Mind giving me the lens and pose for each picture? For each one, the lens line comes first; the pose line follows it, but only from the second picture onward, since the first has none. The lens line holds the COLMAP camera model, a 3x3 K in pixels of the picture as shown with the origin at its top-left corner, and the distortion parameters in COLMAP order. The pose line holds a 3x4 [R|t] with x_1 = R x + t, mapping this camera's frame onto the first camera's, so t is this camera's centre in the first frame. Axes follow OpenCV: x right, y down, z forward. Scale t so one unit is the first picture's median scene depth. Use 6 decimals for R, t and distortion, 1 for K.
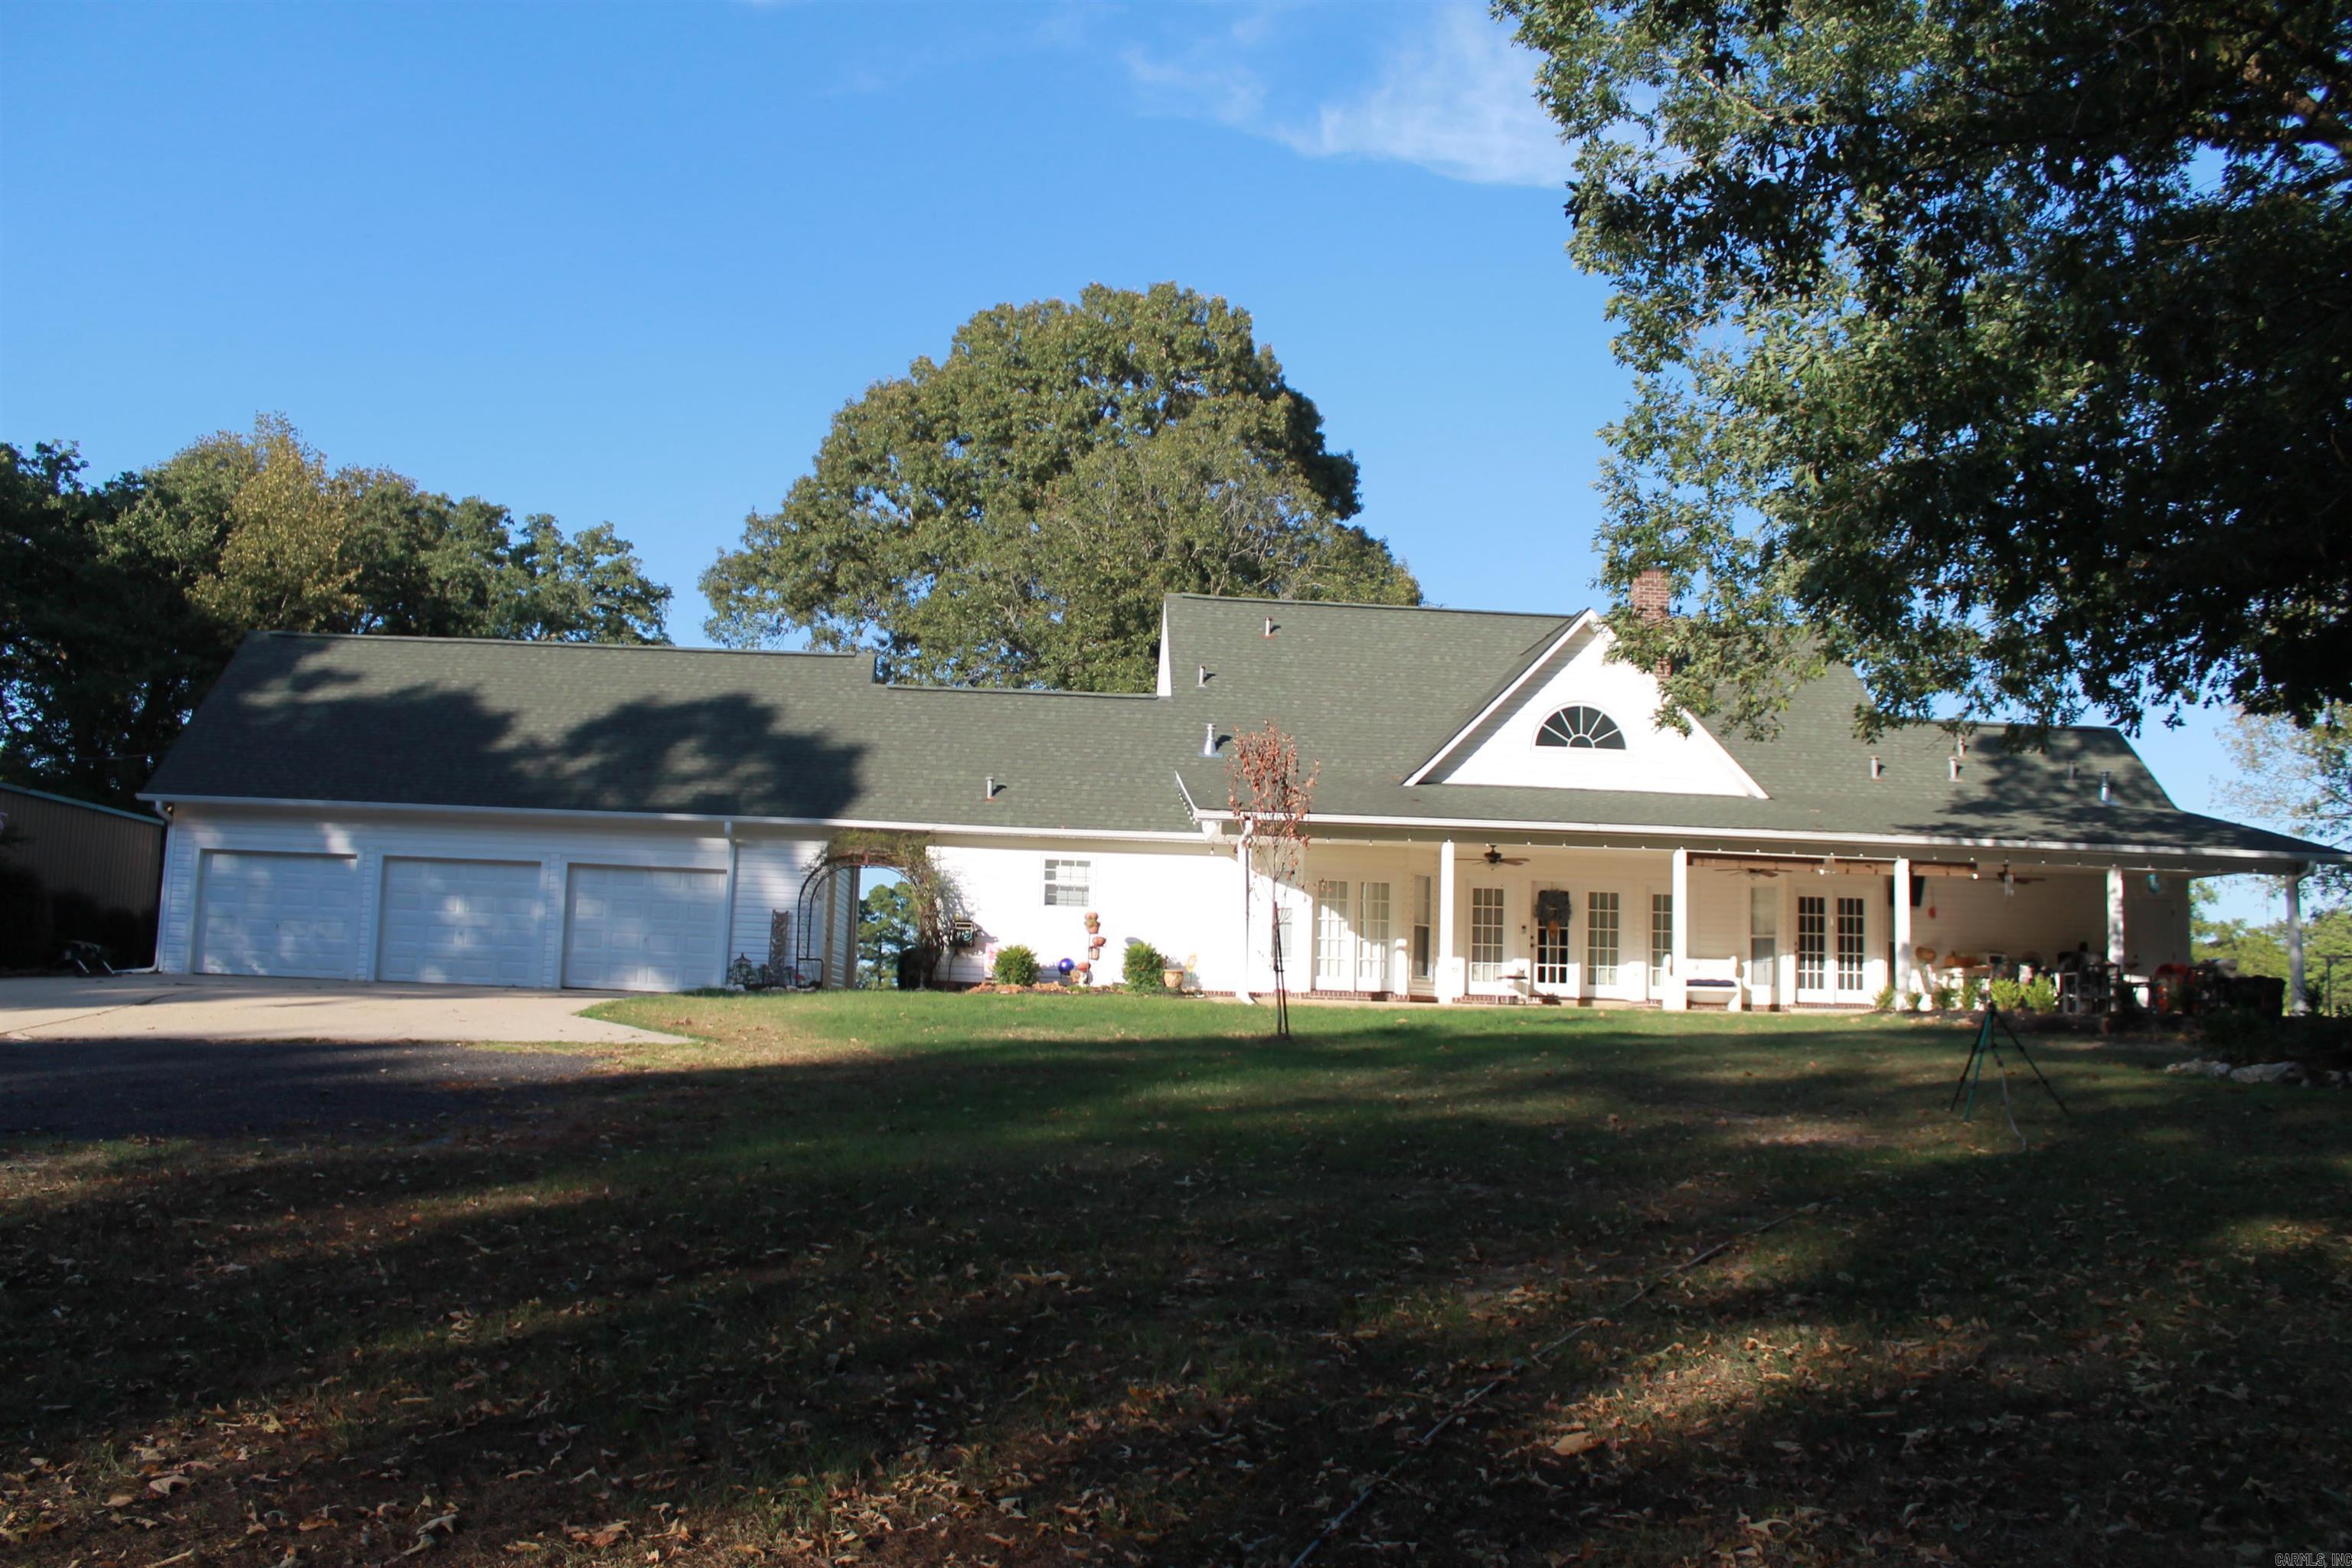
lens RADIAL K [[1960.1, 0, 1166.5], [0, 1960.1, 795.1], [0, 0, 1]] dist [-0.167351, 0.151739]
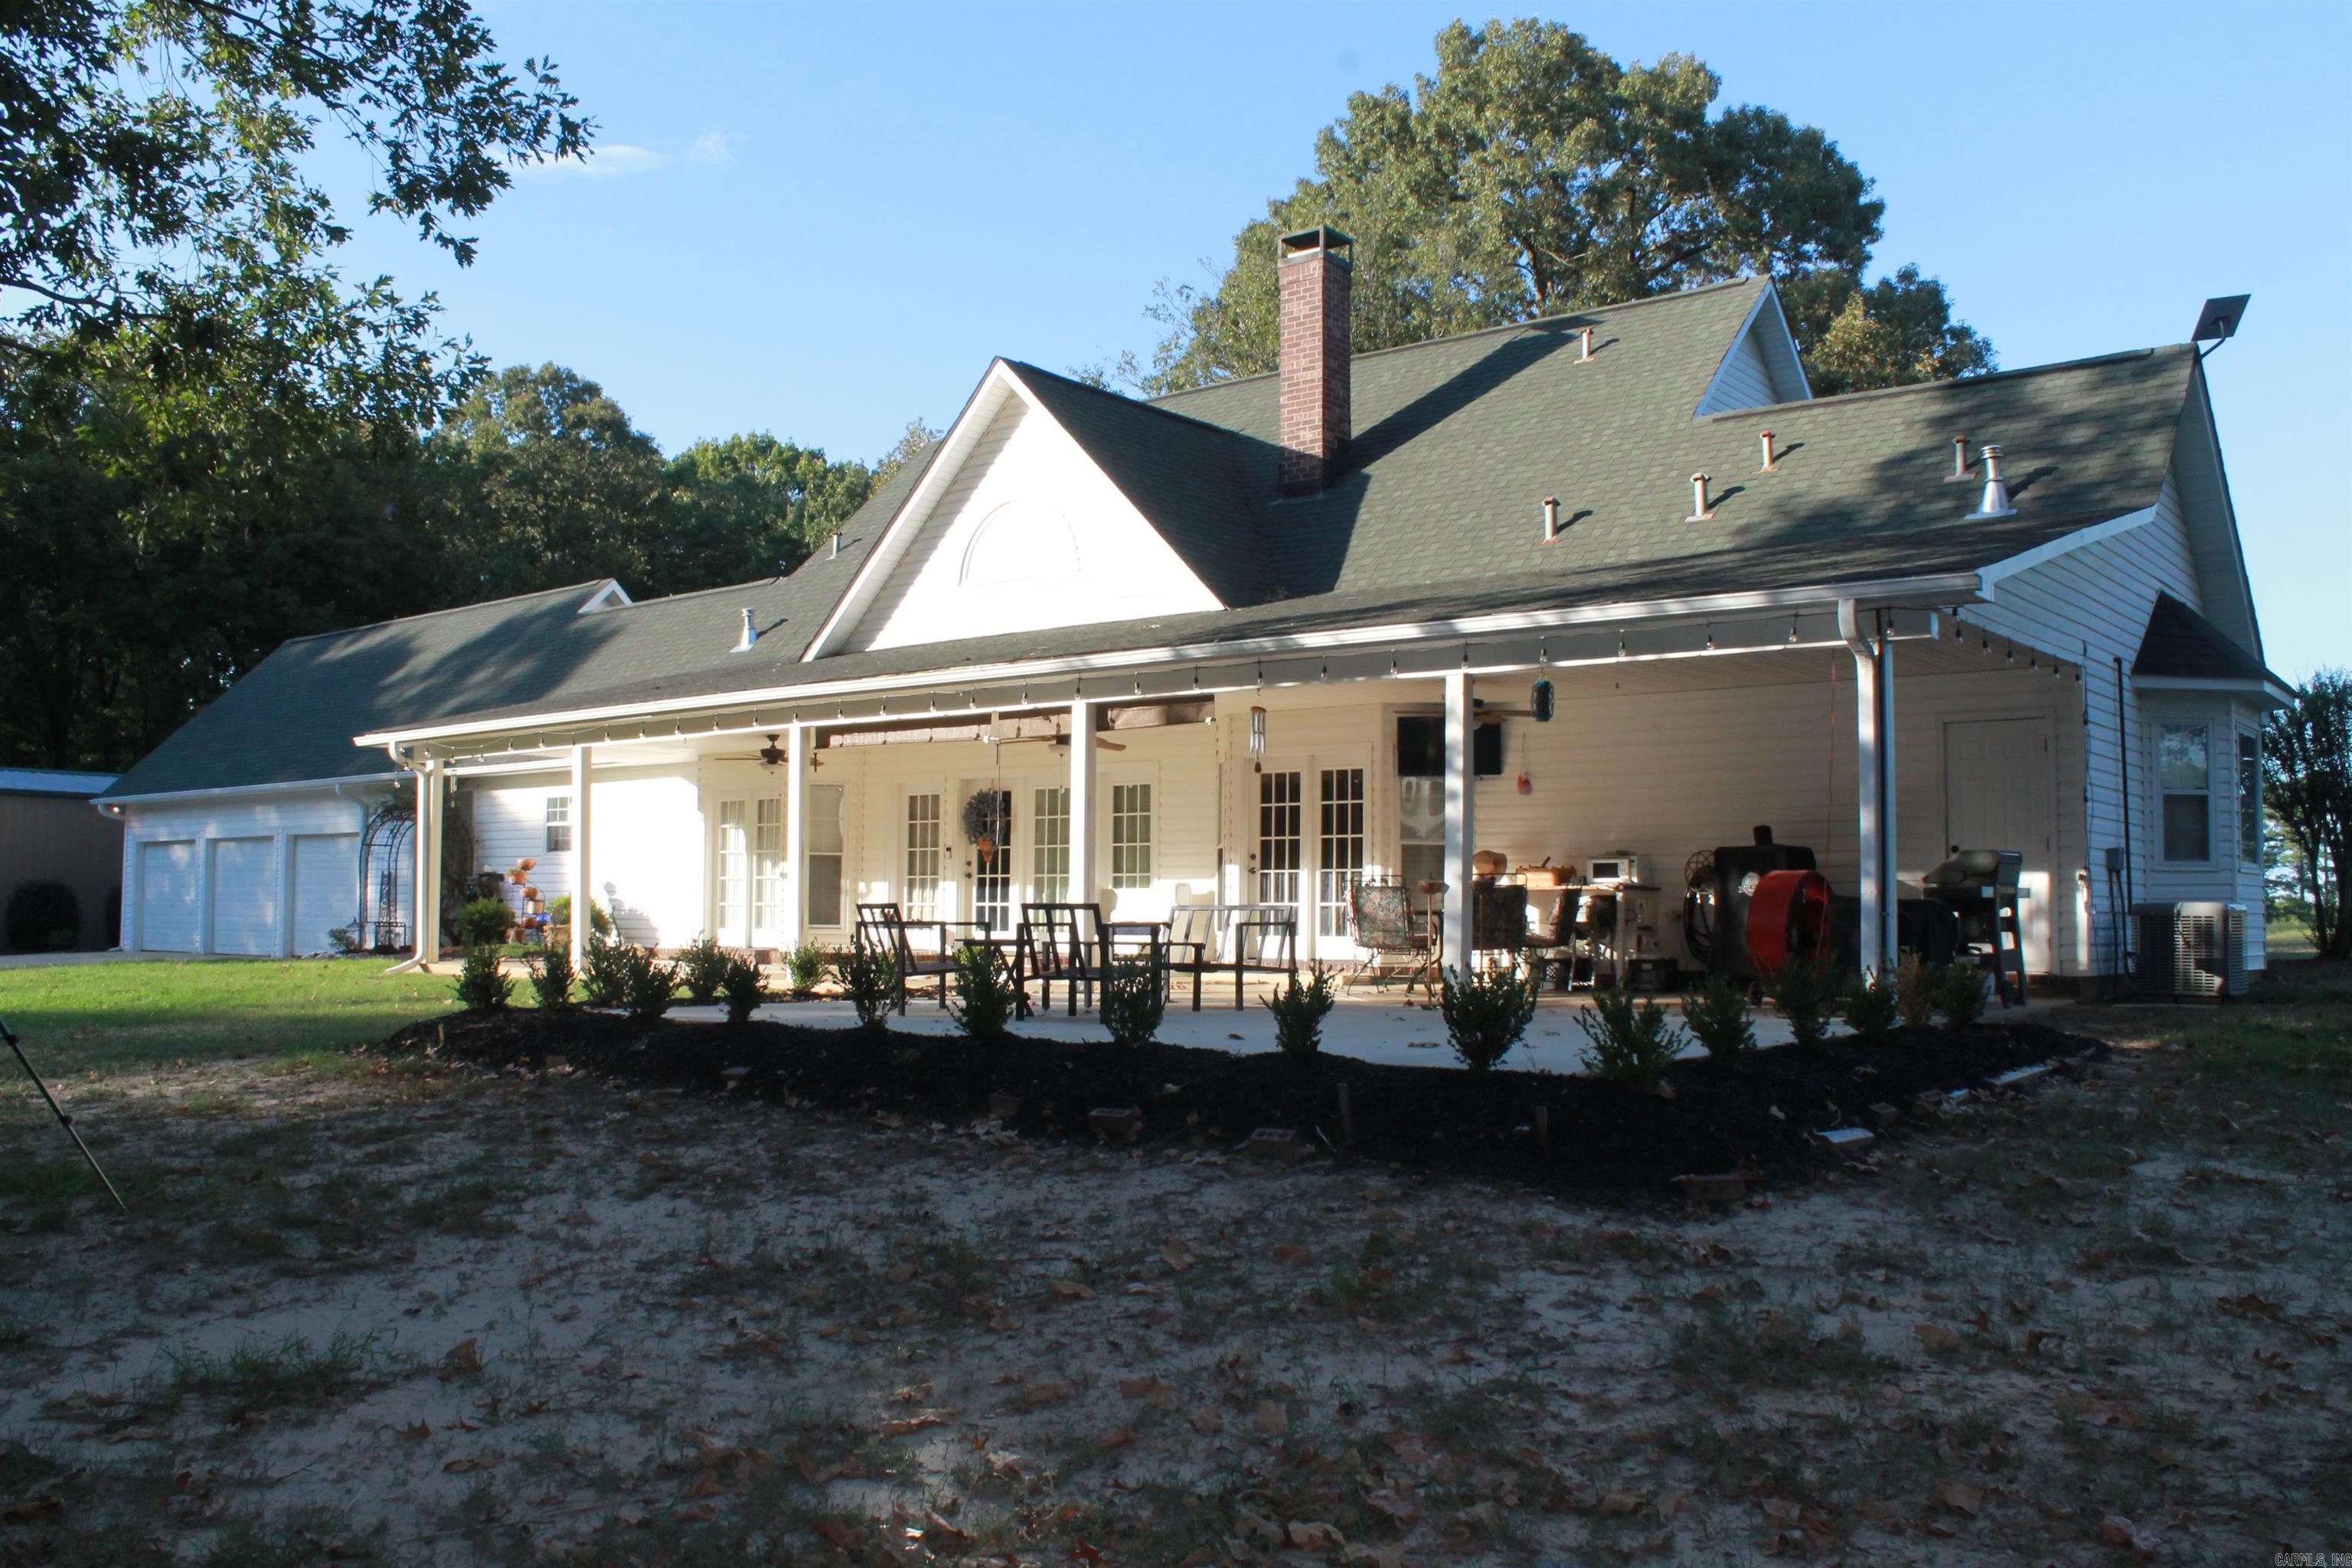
lens RADIAL K [[1960.1, 0, 1166.5], [0, 1960.1, 795.1], [0, 0, 1]] dist [-0.167351, 0.151739]
pose [[0.732194, -0.068613, -0.677631, 0.697880], [0.095397, 0.995437, 0.002287, 0.054701], [0.674382, -0.066319, 0.735398, 0.552617]]
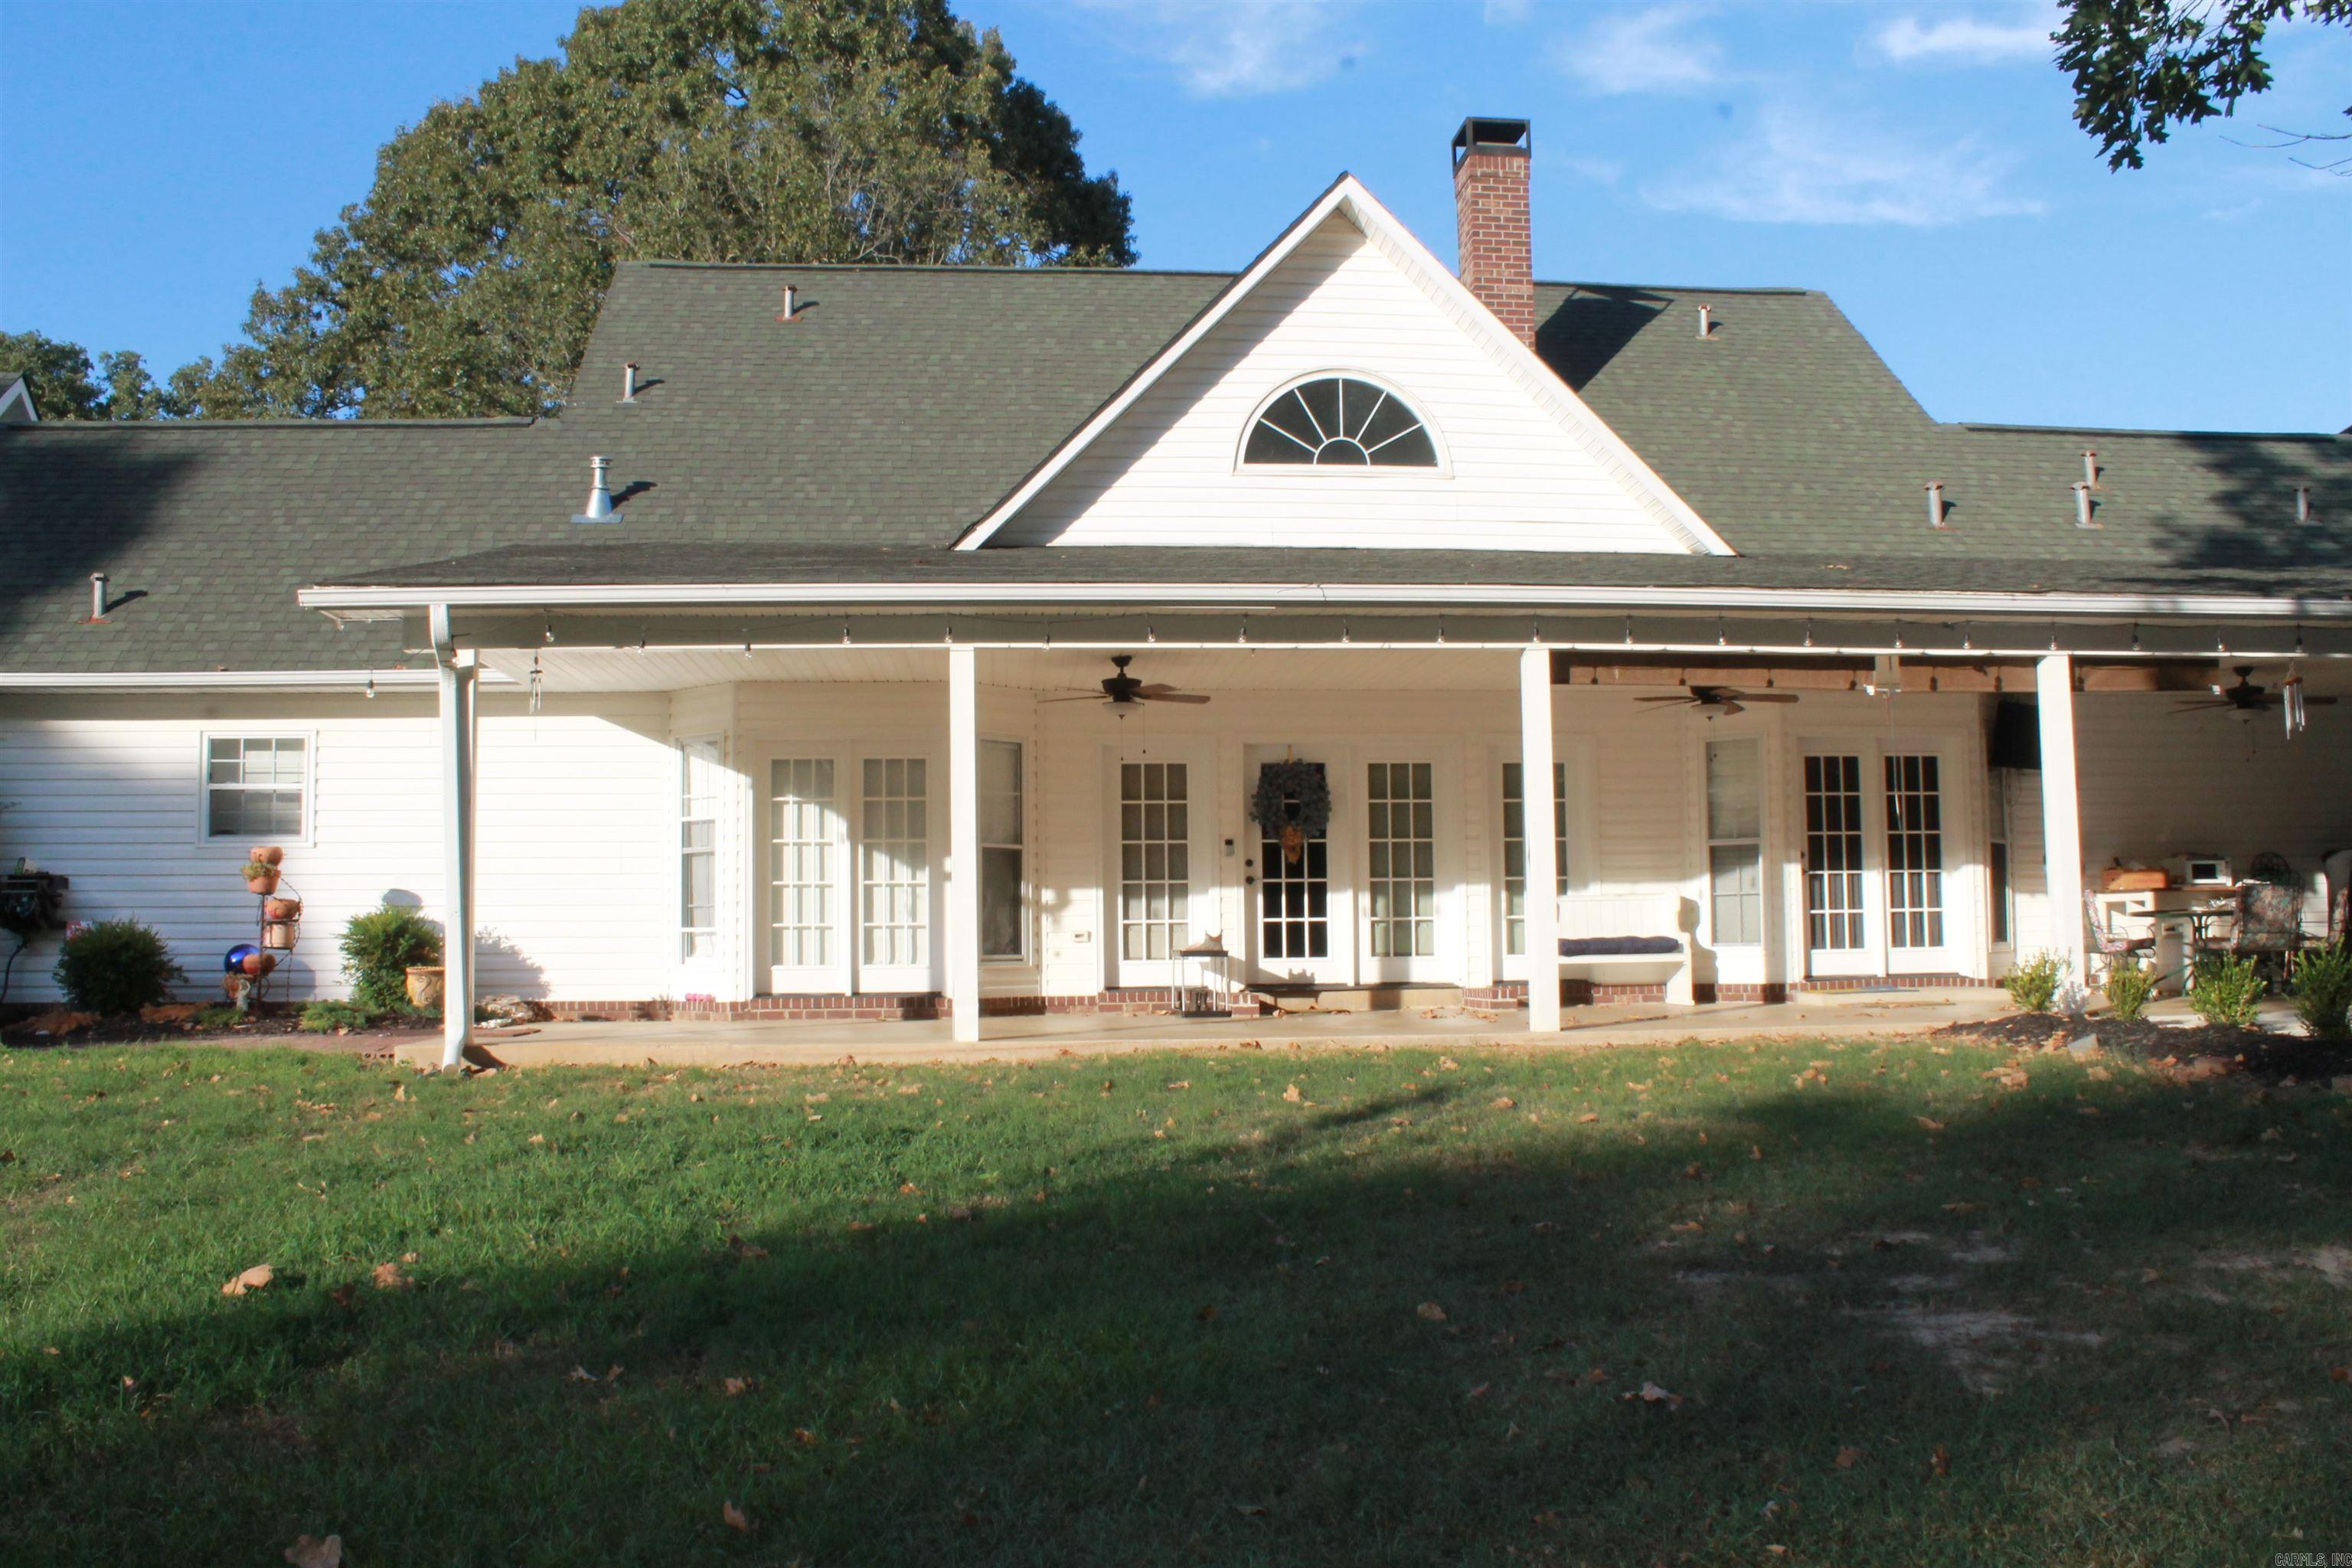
lens RADIAL K [[1960.1, 0, 1166.5], [0, 1960.1, 795.1], [0, 0, 1]] dist [-0.167351, 0.151739]
pose [[0.998855, -0.040438, 0.025565, 0.156109], [0.039309, 0.998292, 0.043211, 0.035173], [-0.027269, -0.042157, 0.998739, 0.523564]]
